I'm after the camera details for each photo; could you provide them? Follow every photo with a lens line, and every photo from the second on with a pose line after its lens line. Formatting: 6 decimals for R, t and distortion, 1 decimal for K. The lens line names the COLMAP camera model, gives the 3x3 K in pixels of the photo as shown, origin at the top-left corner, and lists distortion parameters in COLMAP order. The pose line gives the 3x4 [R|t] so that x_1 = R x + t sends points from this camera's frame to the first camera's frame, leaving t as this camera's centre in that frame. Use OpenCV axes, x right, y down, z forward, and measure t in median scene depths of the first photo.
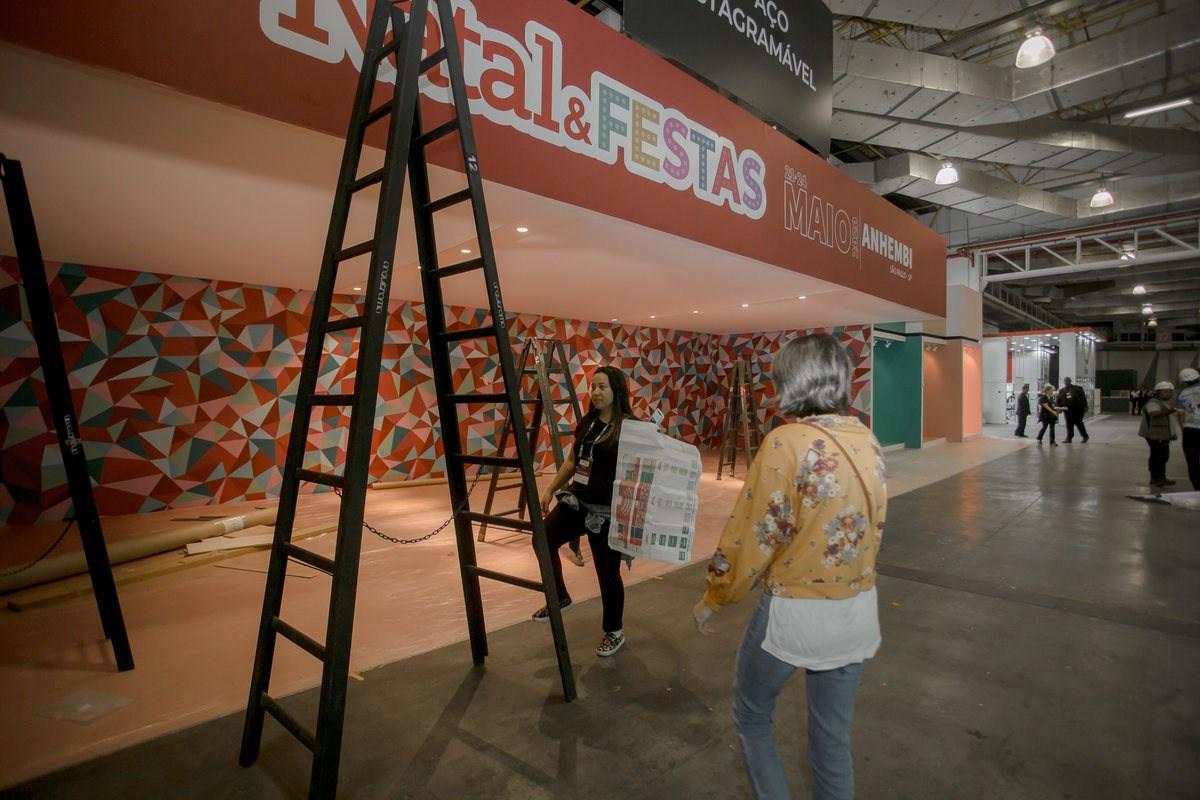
lens RADIAL K [[599.5, 0, 599.6], [0, 599.5, 399.9], [0, 0, 1]] dist [-0.057602, 0.024772]
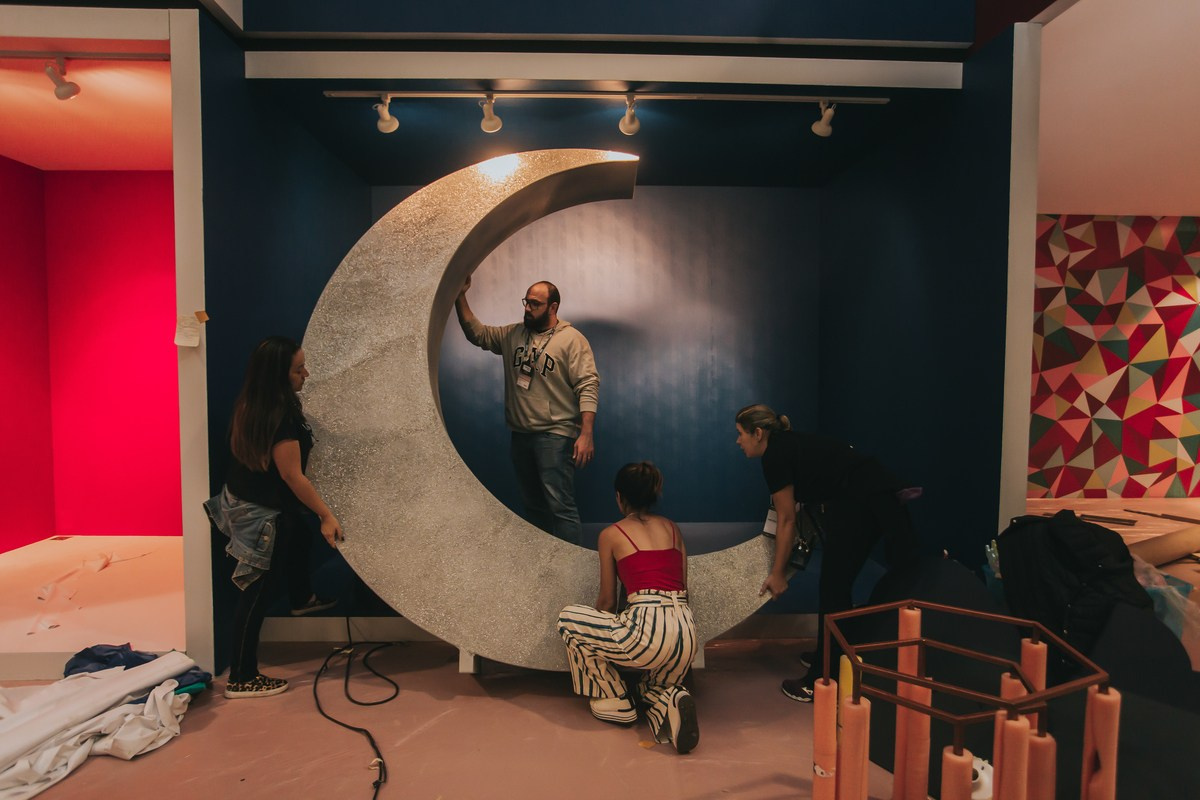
lens RADIAL K [[725.1, 0, 600.7], [0, 725.1, 399.2], [0, 0, 1]] dist [-0.048430, 0.034160]
pose [[0.735765, 0.040332, -0.676035, -0.444805], [-0.010884, 0.998800, 0.047742, 0.003387], [0.677149, -0.027769, 0.735321, -0.125658]]
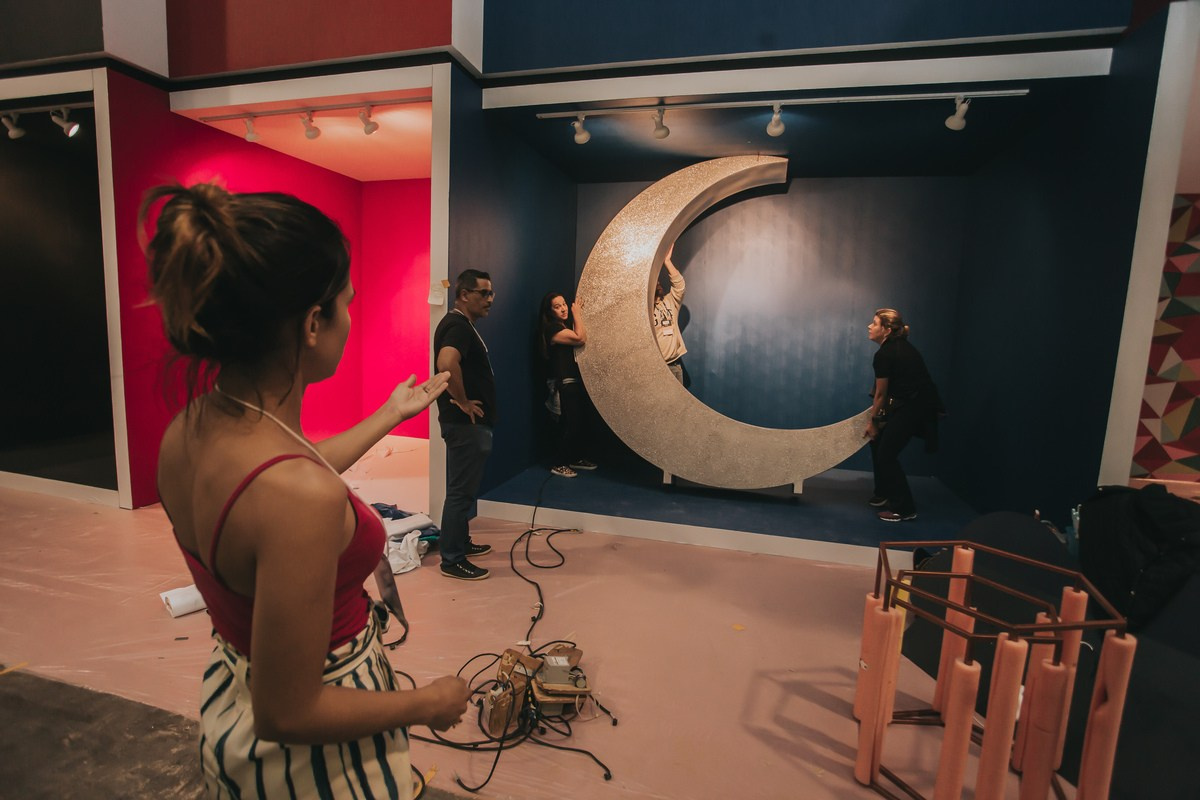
lens RADIAL K [[599.5, 0, 595.9], [0, 599.5, 400.3], [0, 0, 1]] dist [-0.057602, 0.024772]
pose [[0.500329, 0.133770, -0.855439, -0.403173], [-0.047497, 0.990746, 0.127149, 0.004499], [0.864532, -0.022986, 0.502052, -0.117006]]
